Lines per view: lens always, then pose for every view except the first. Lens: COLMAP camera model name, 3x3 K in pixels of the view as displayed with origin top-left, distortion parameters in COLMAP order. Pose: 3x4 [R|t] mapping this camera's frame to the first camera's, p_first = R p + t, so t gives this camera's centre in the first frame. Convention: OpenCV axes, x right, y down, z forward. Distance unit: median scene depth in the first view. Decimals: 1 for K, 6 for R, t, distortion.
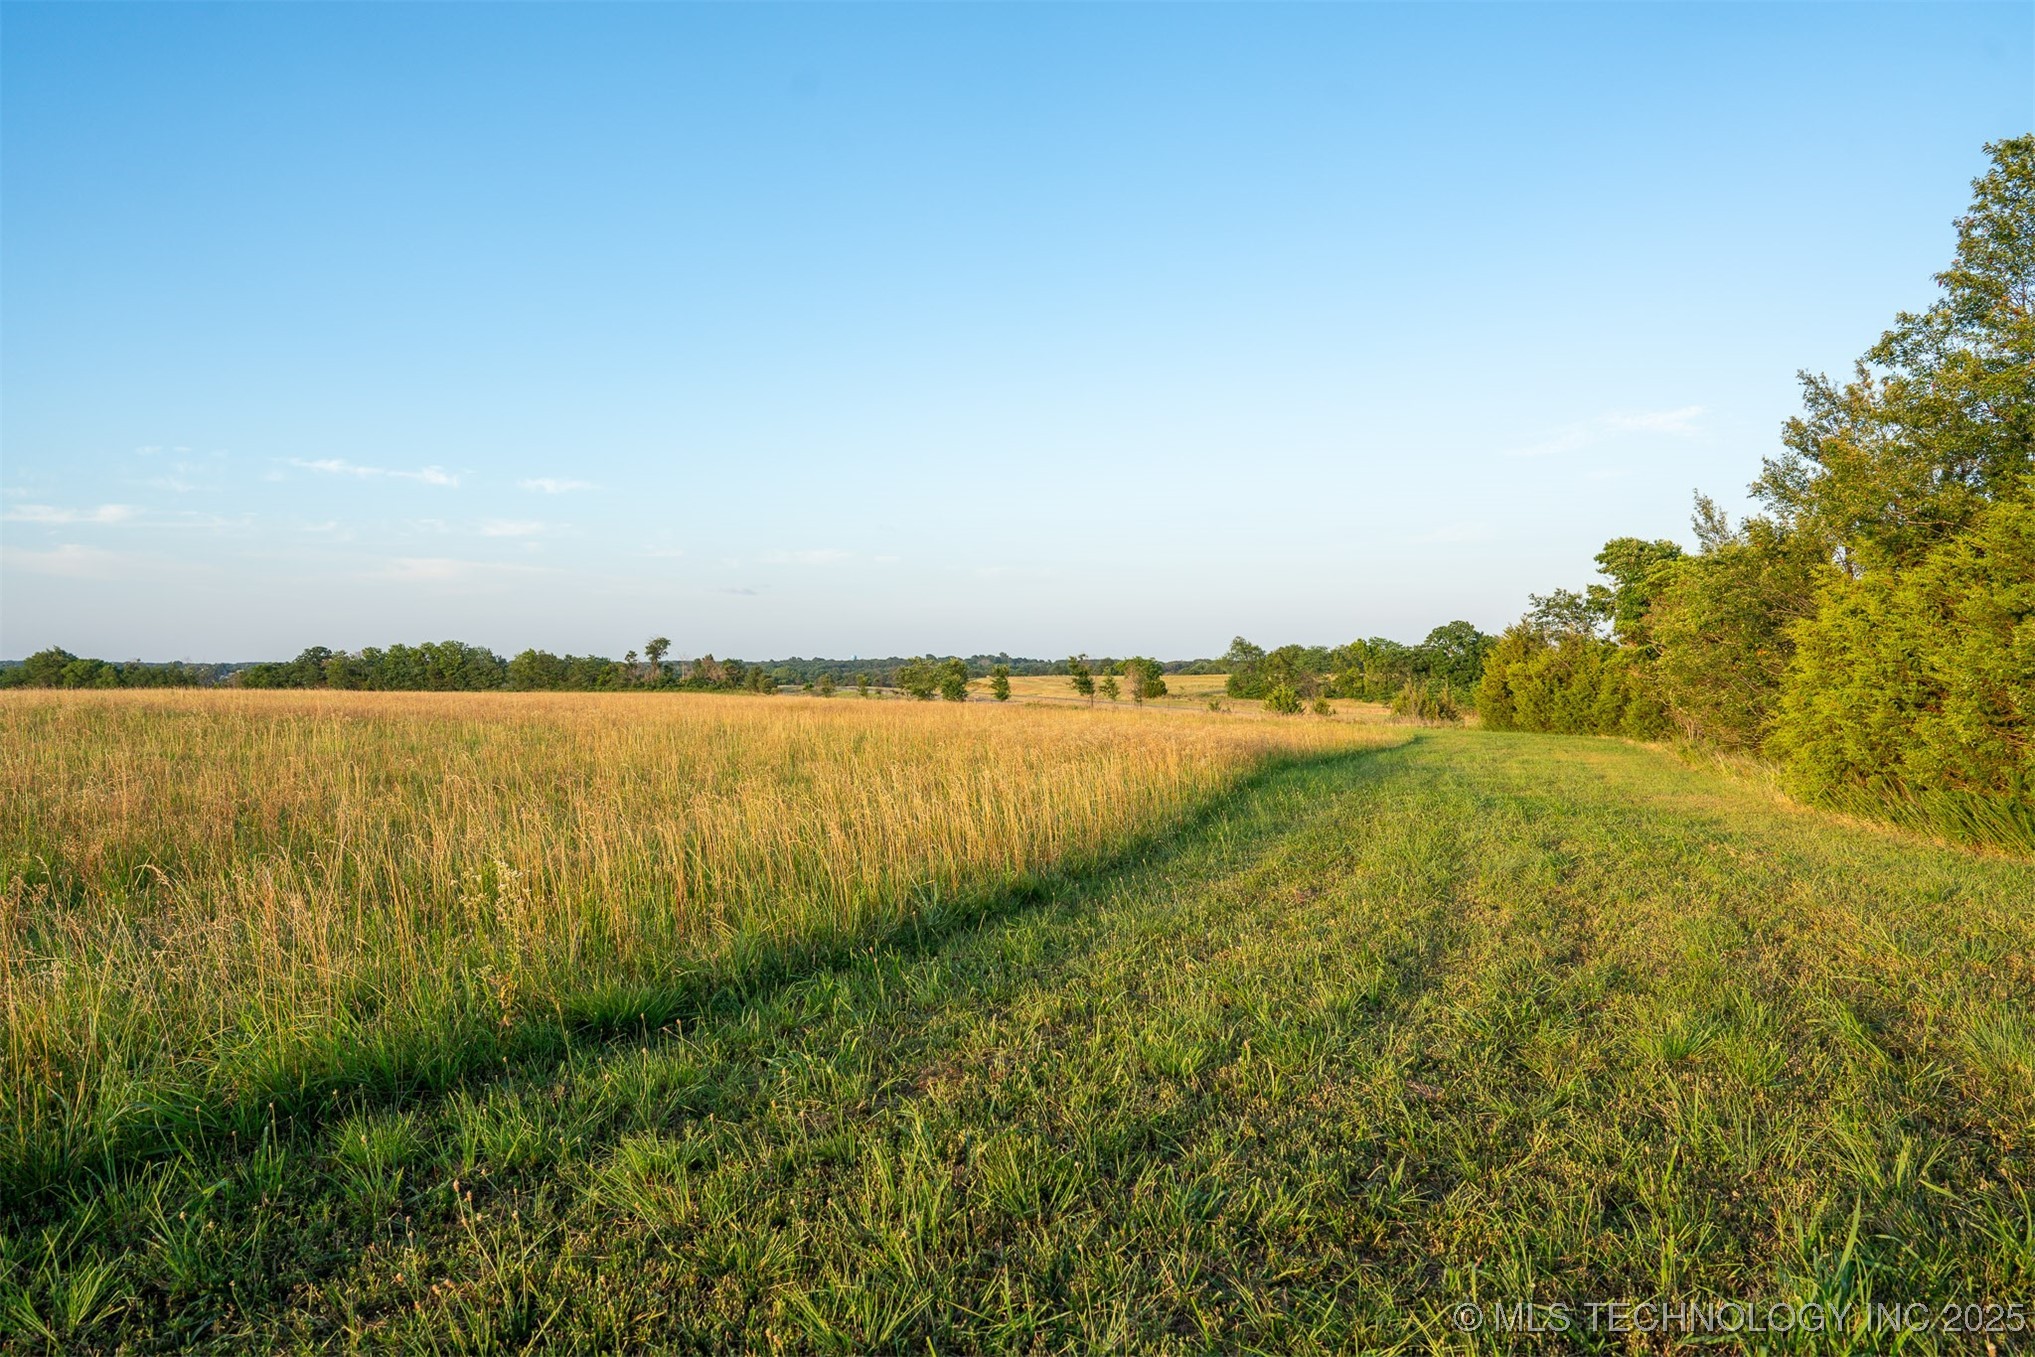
lens RADIAL K [[1367.5, 0, 1032.7], [0, 1367.5, 668.6], [0, 0, 1]] dist [-0.007138, 0.031622]
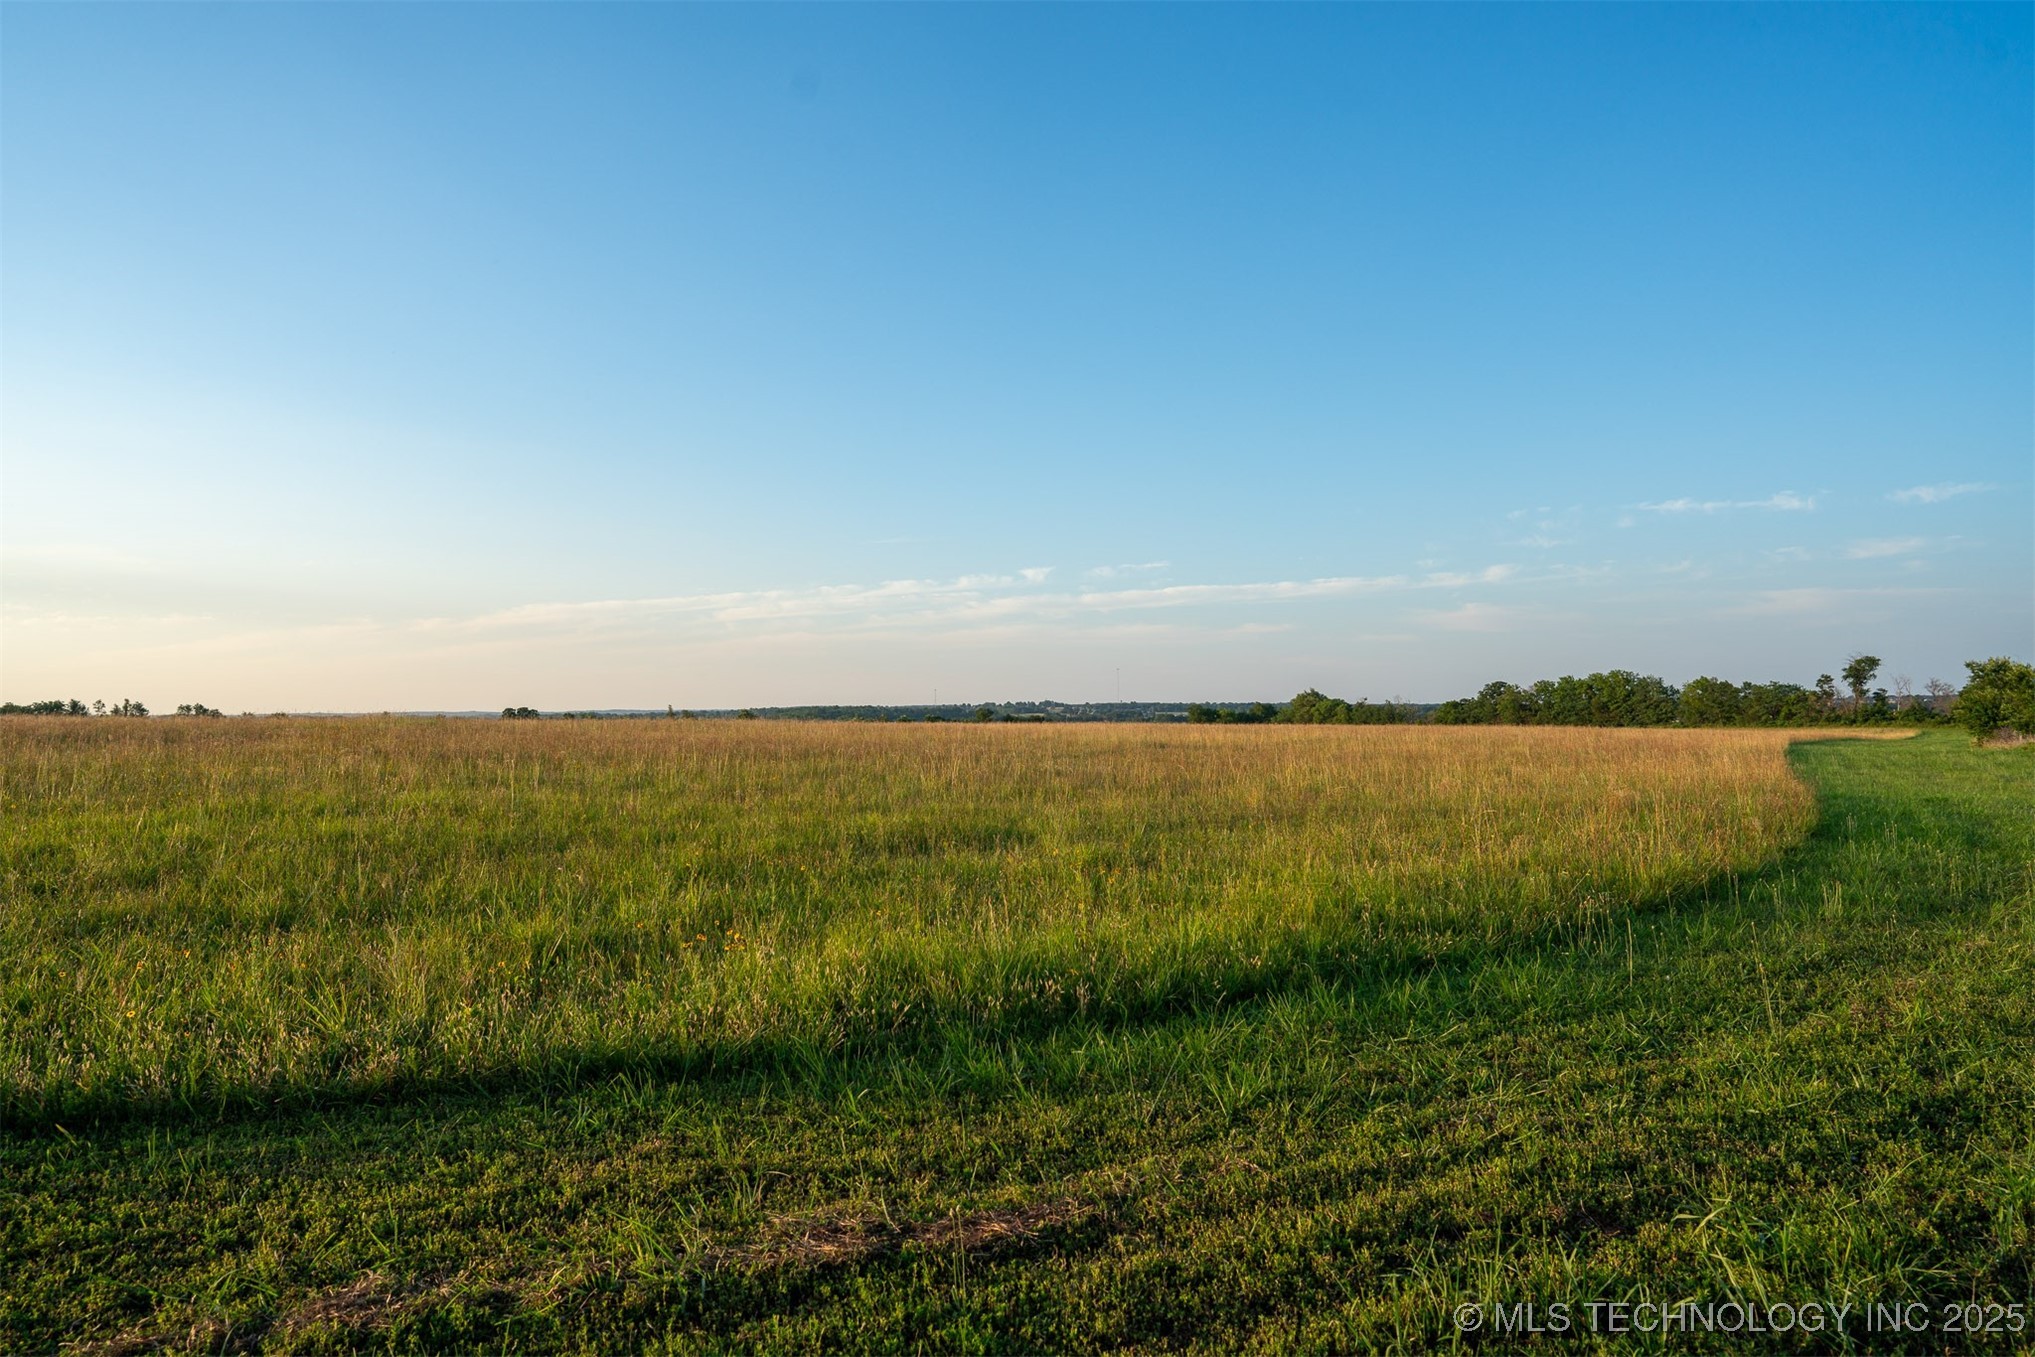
lens RADIAL K [[1367.5, 0, 1018.1], [0, 1367.5, 675.9], [0, 0, 1]] dist [-0.007138, 0.031622]
pose [[0.585634, -0.032861, -0.809910, 0.078614], [0.013676, 0.999436, -0.030662, 0.005337], [0.810461, 0.006881, 0.585753, 0.134839]]
